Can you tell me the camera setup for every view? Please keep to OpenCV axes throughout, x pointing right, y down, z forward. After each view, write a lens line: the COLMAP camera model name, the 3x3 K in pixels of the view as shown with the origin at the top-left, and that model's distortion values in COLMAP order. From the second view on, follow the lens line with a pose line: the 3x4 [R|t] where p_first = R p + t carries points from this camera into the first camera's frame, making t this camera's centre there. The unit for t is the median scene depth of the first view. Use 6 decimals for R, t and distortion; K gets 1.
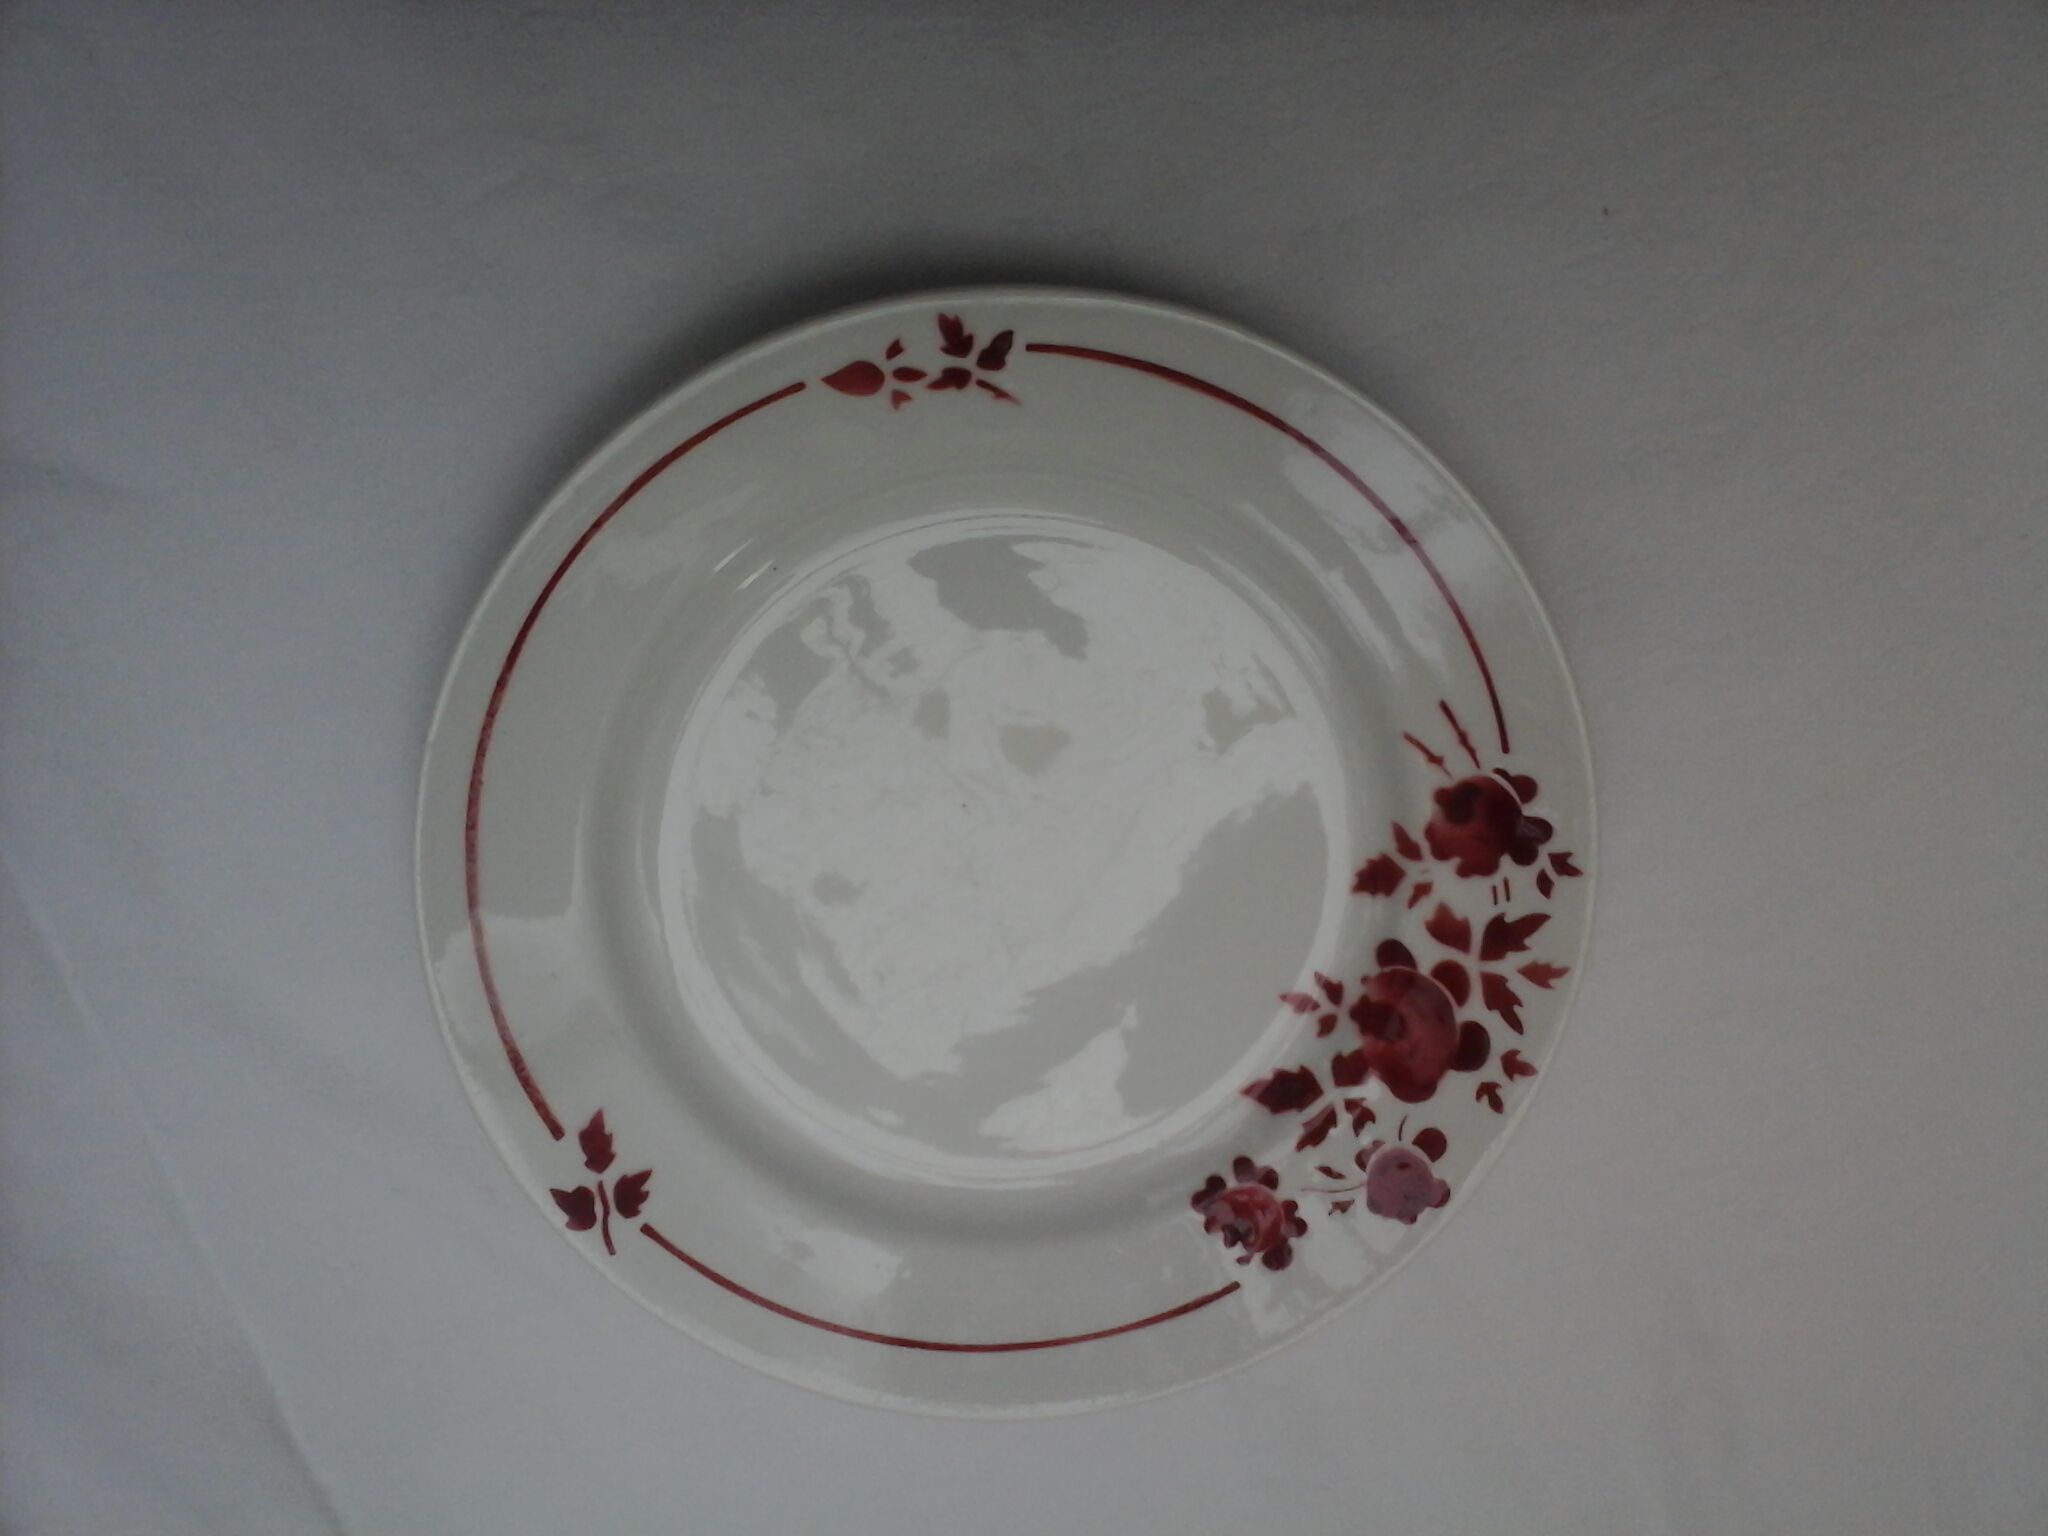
lens RADIAL K [[2029.4, 0, 1024.0], [0, 2029.4, 768.0], [0, 0, 1]] dist [-0.000123, -0.010139]
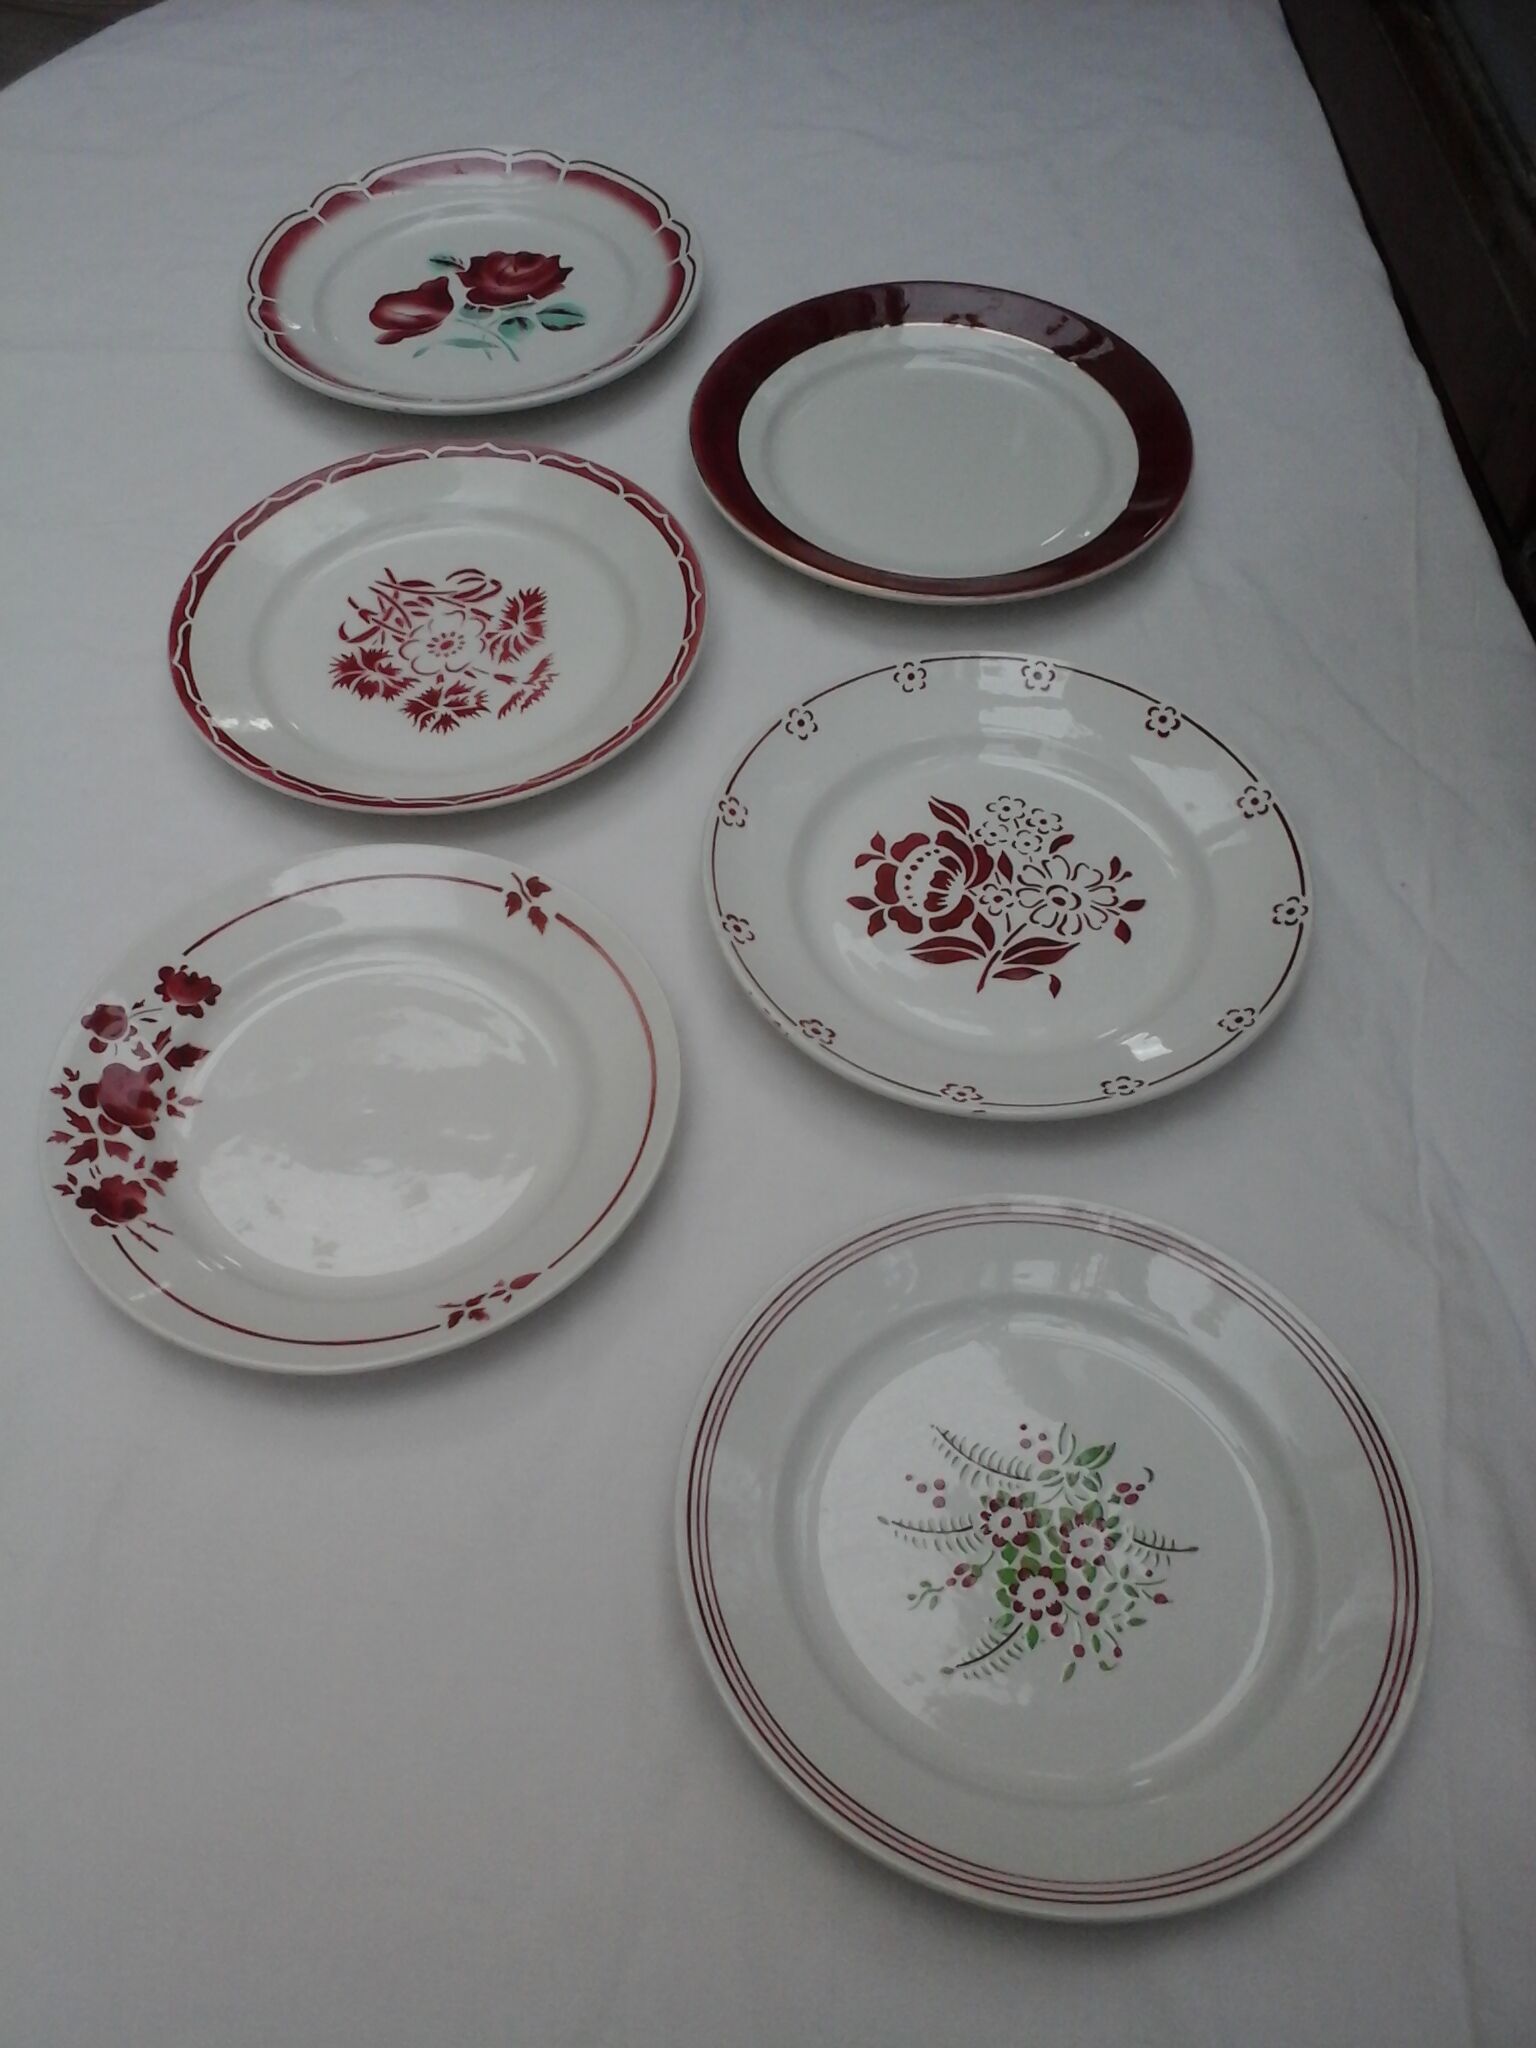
lens RADIAL K [[2029.4, 0, 768.0], [0, 2029.4, 1024.0], [0, 0, 1]] dist [-0.000123, -0.010139]
pose [[-0.924473, 0.272985, -0.266135, 0.126800], [-0.354765, -0.871600, 0.338313, -0.626117], [-0.139609, 0.407177, 0.902616, -0.723843]]
